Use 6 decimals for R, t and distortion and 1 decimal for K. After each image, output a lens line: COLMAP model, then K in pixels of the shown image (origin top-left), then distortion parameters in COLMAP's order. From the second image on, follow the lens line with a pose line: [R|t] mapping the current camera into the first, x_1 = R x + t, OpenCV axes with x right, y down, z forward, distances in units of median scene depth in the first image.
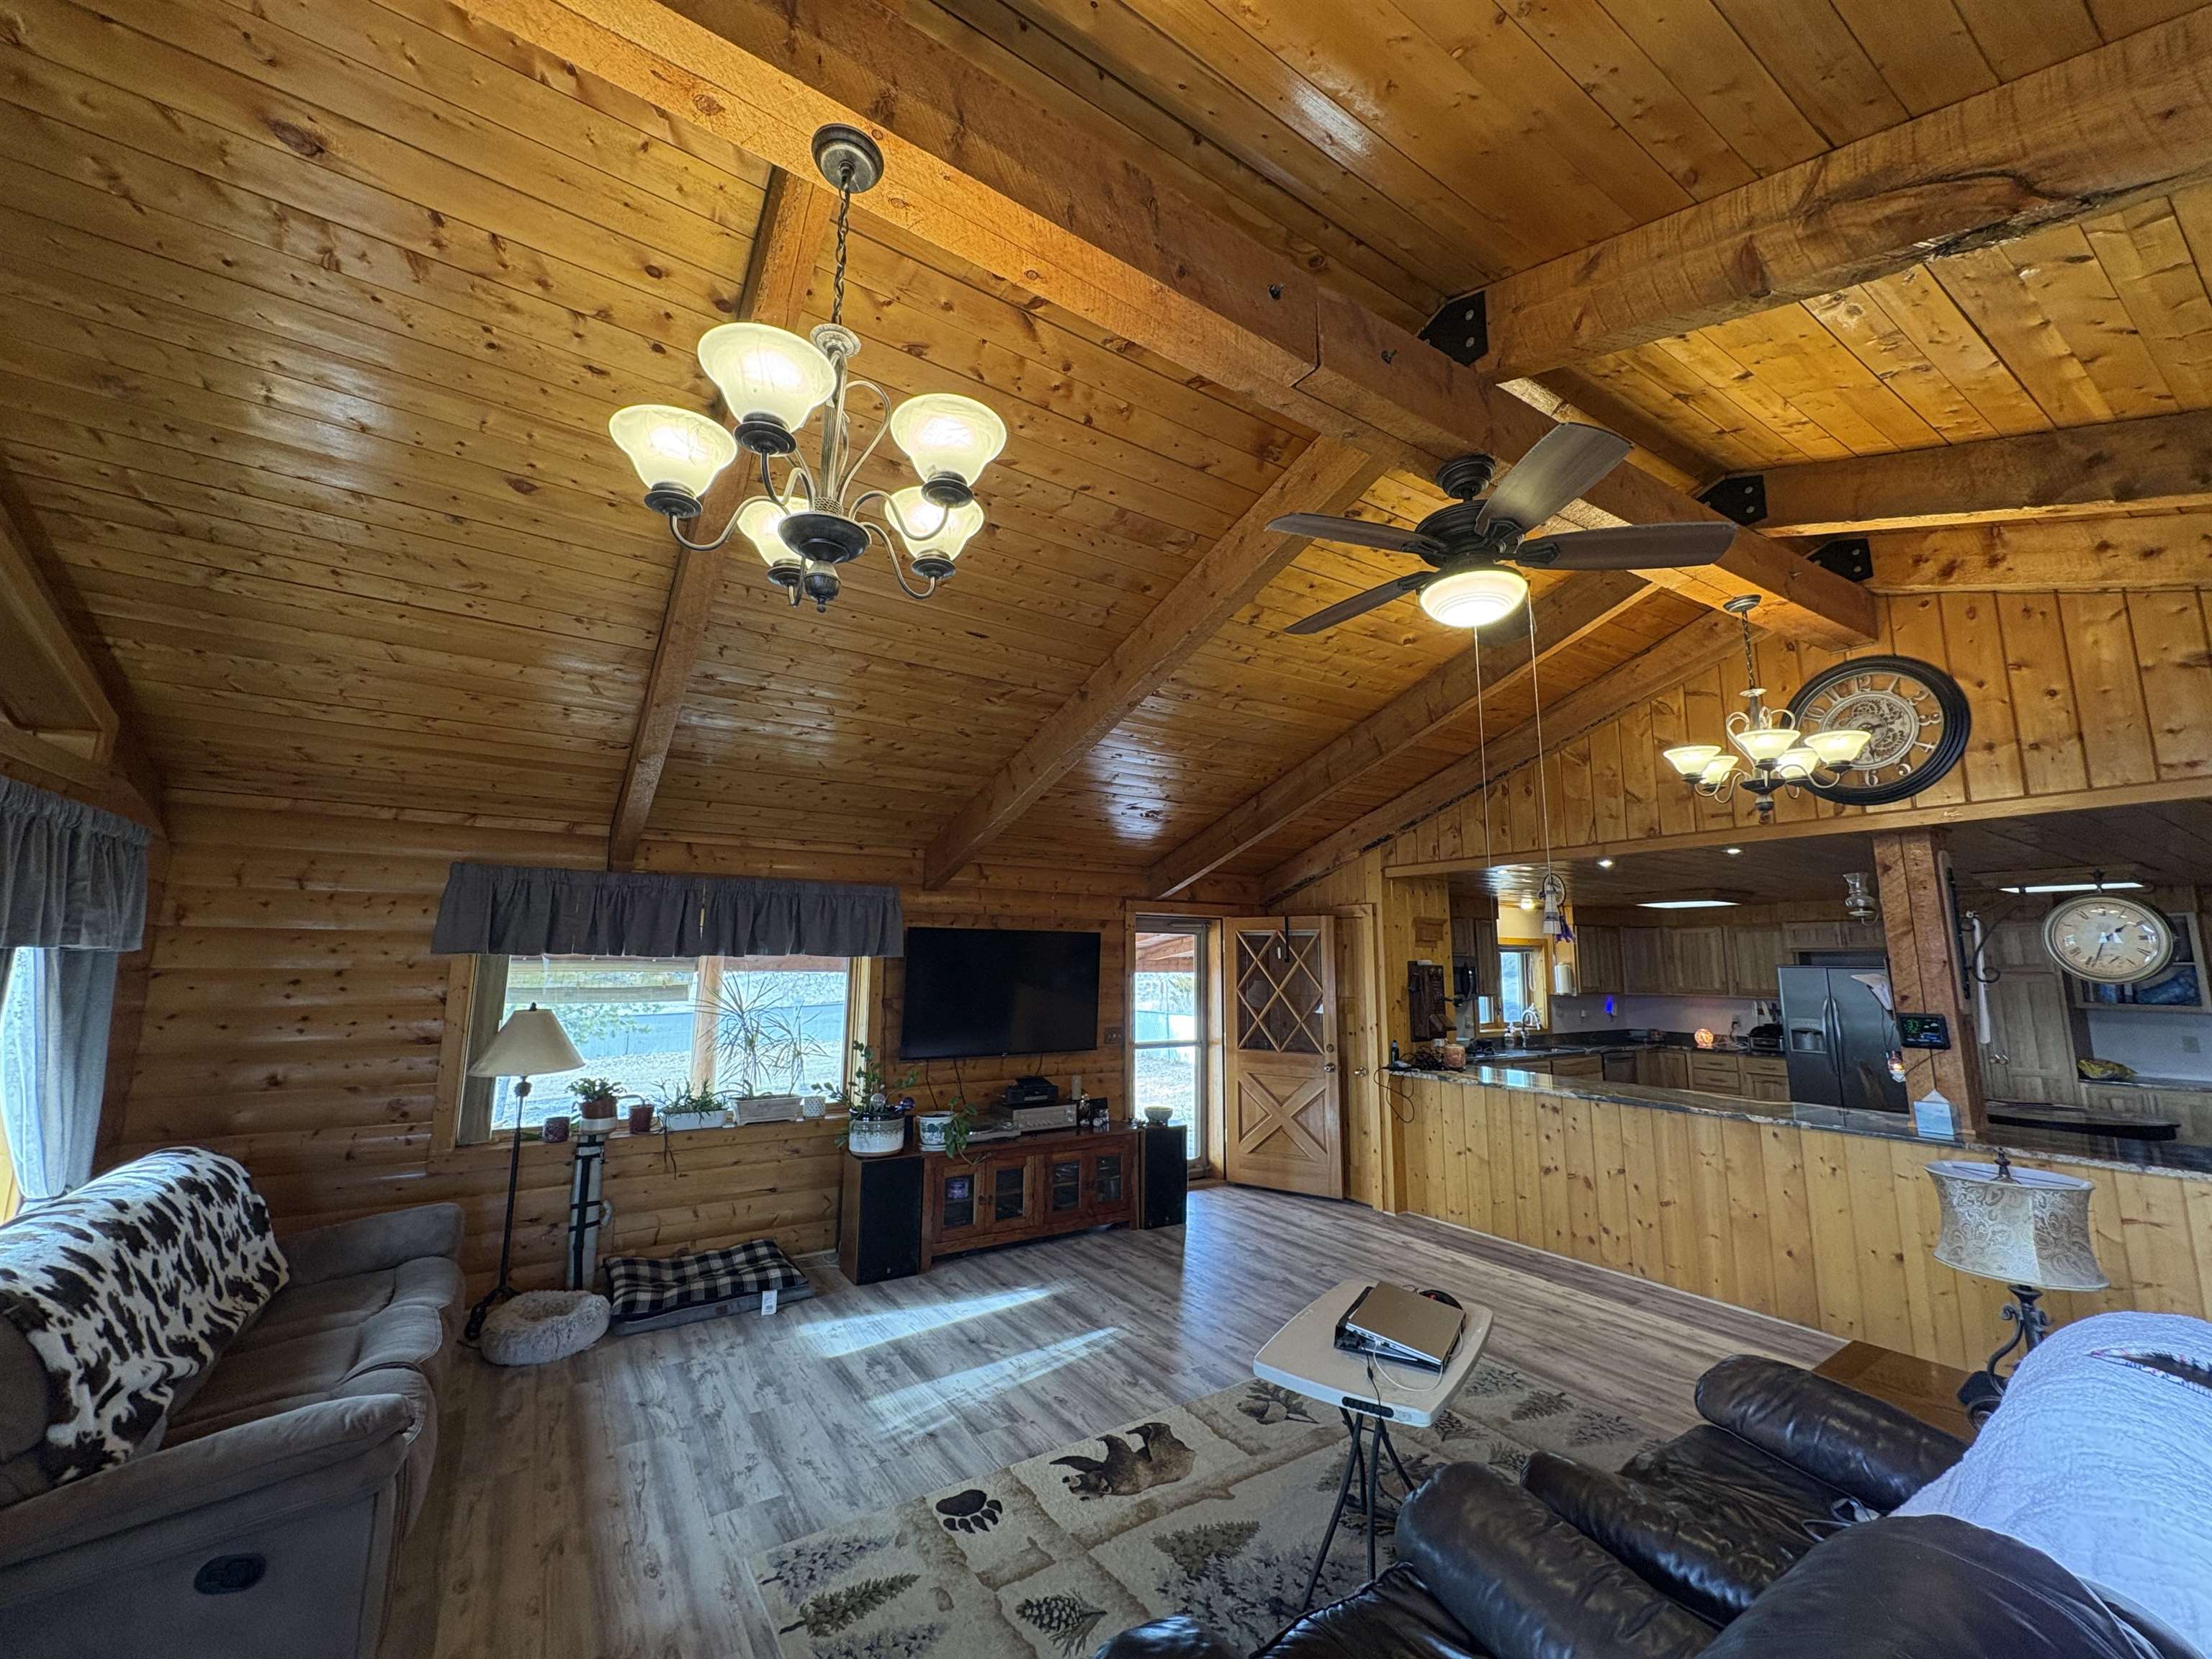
lens RADIAL K [[880.4, 0, 1102.3], [0, 880.4, 828.3], [0, 0, 1]] dist [0.000989, 0.000233]
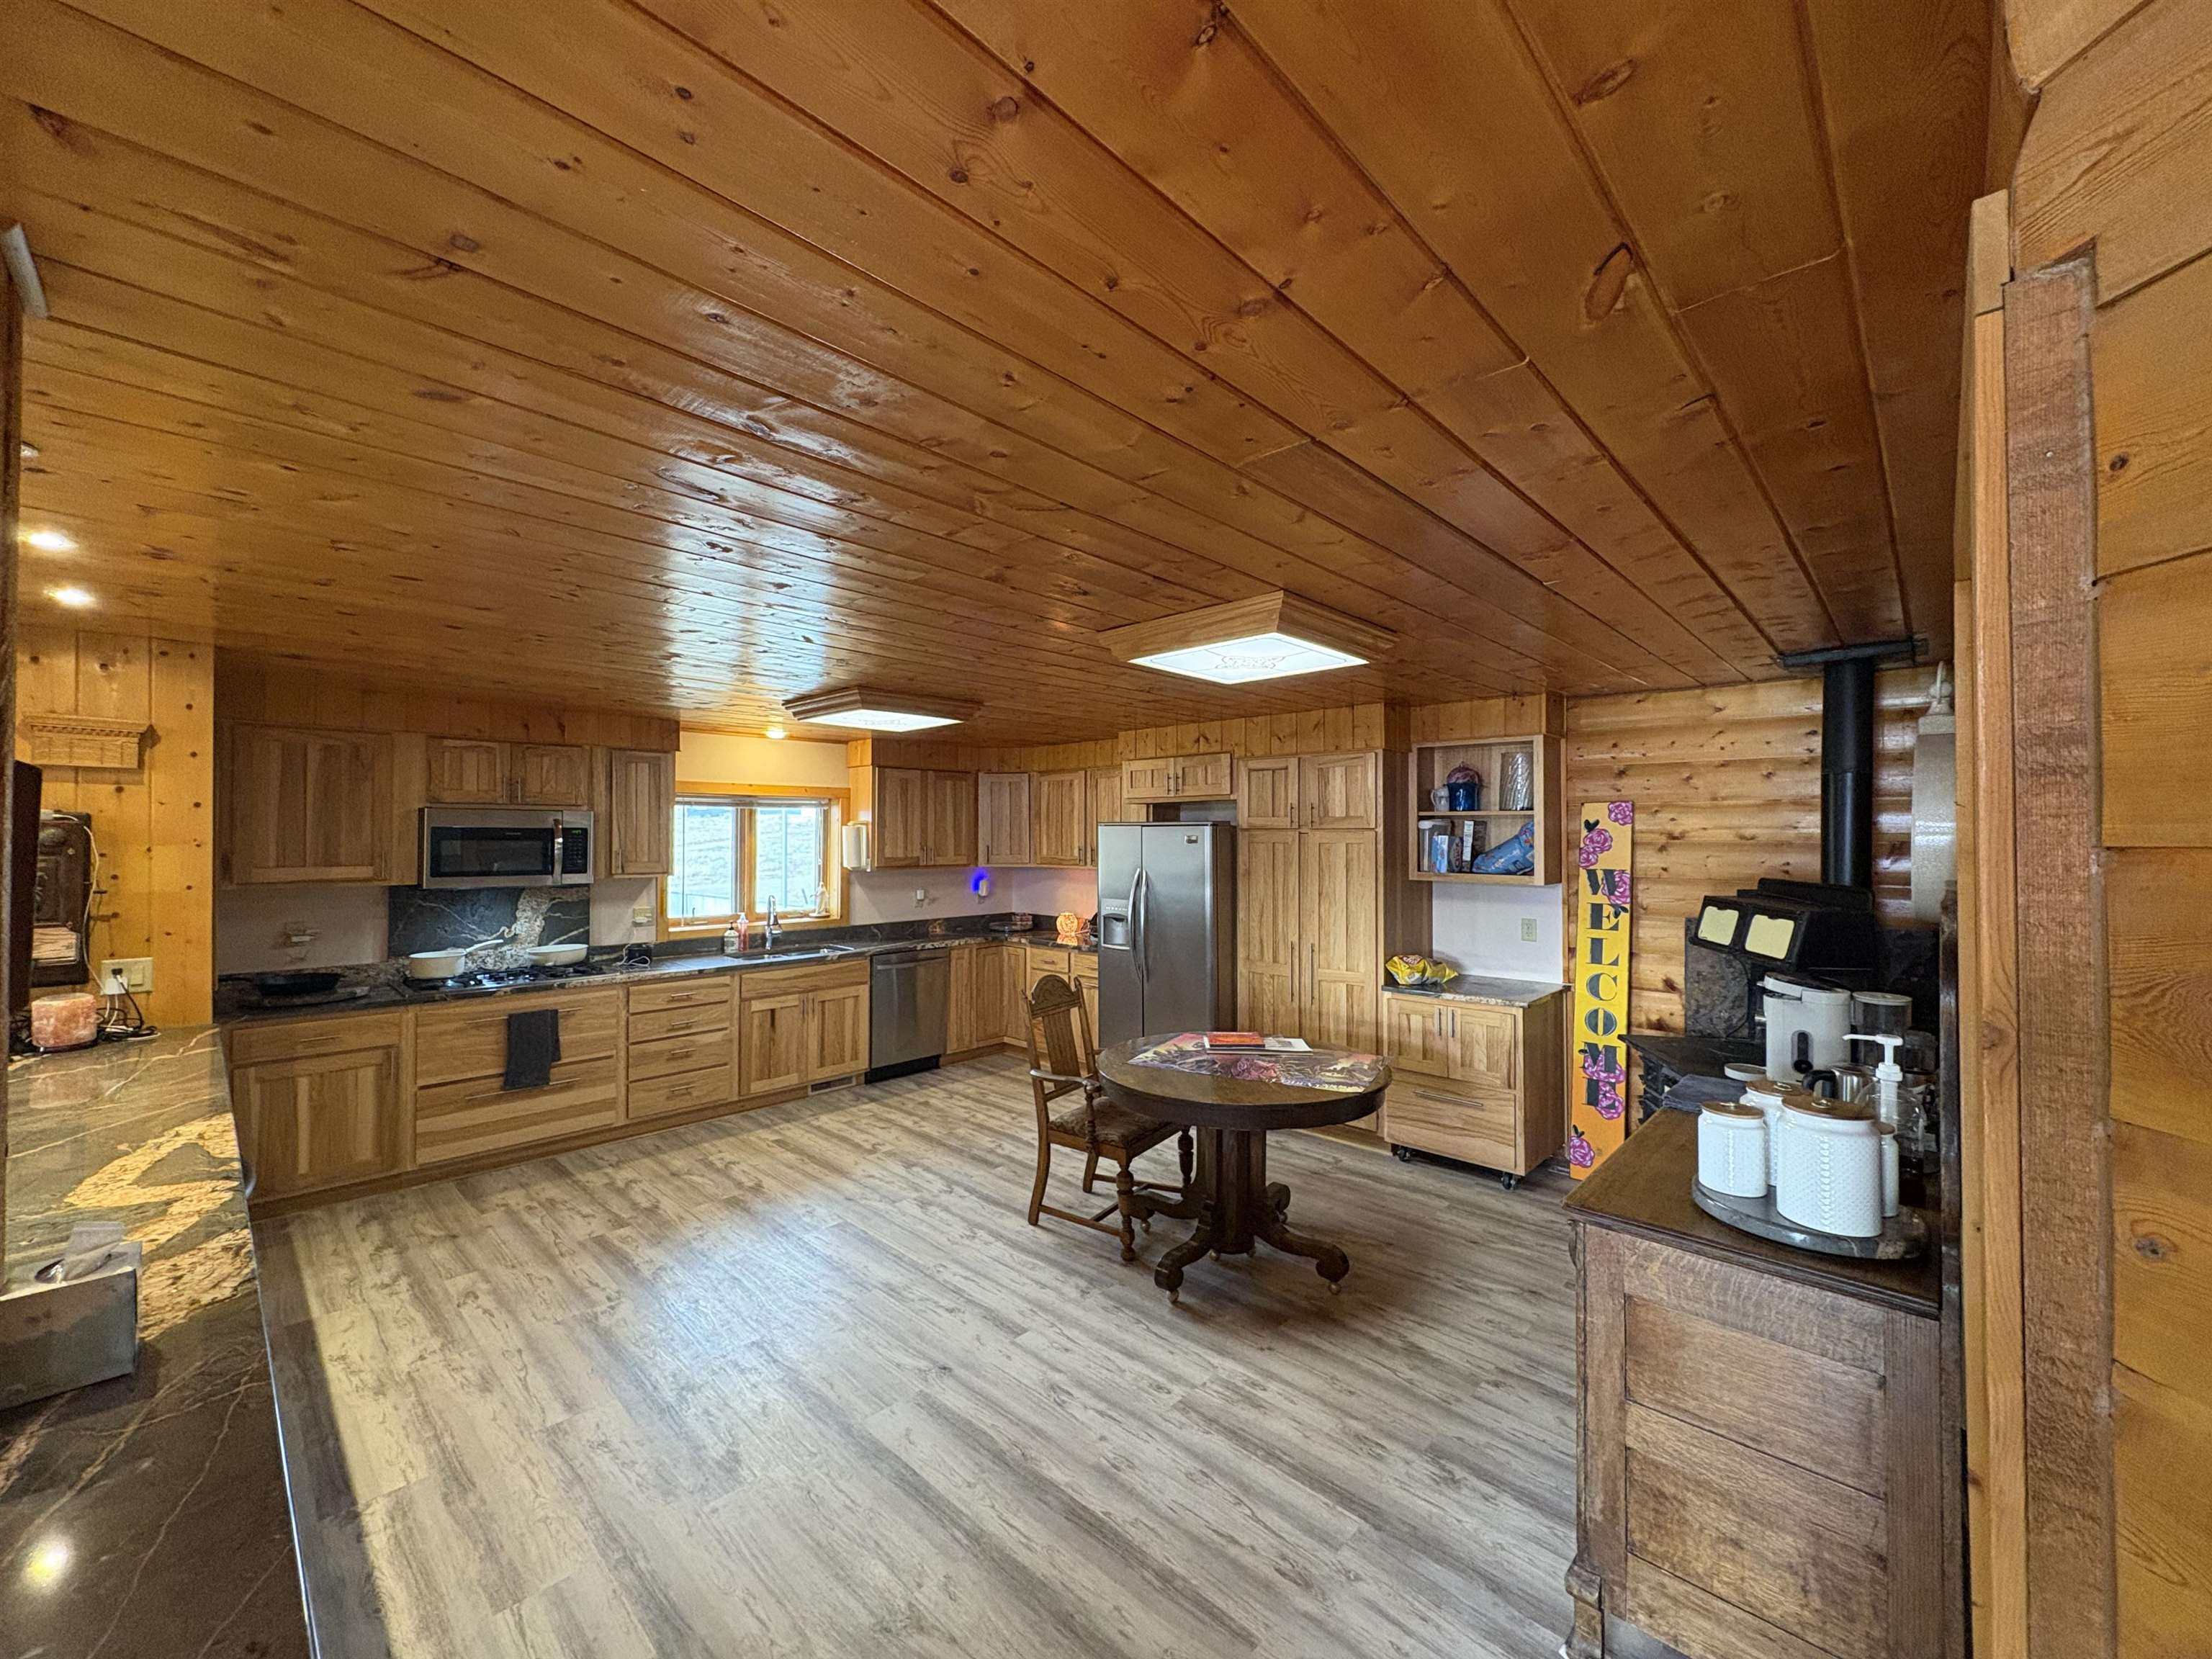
lens RADIAL K [[880.4, 0, 1108.3], [0, 880.4, 831.5], [0, 0, 1]] dist [0.000989, 0.000233]
pose [[0.973286, -0.007970, 0.229458, 0.603967], [-0.026098, 0.989080, 0.145053, 0.062762], [-0.228108, -0.147166, 0.962449, 0.340611]]
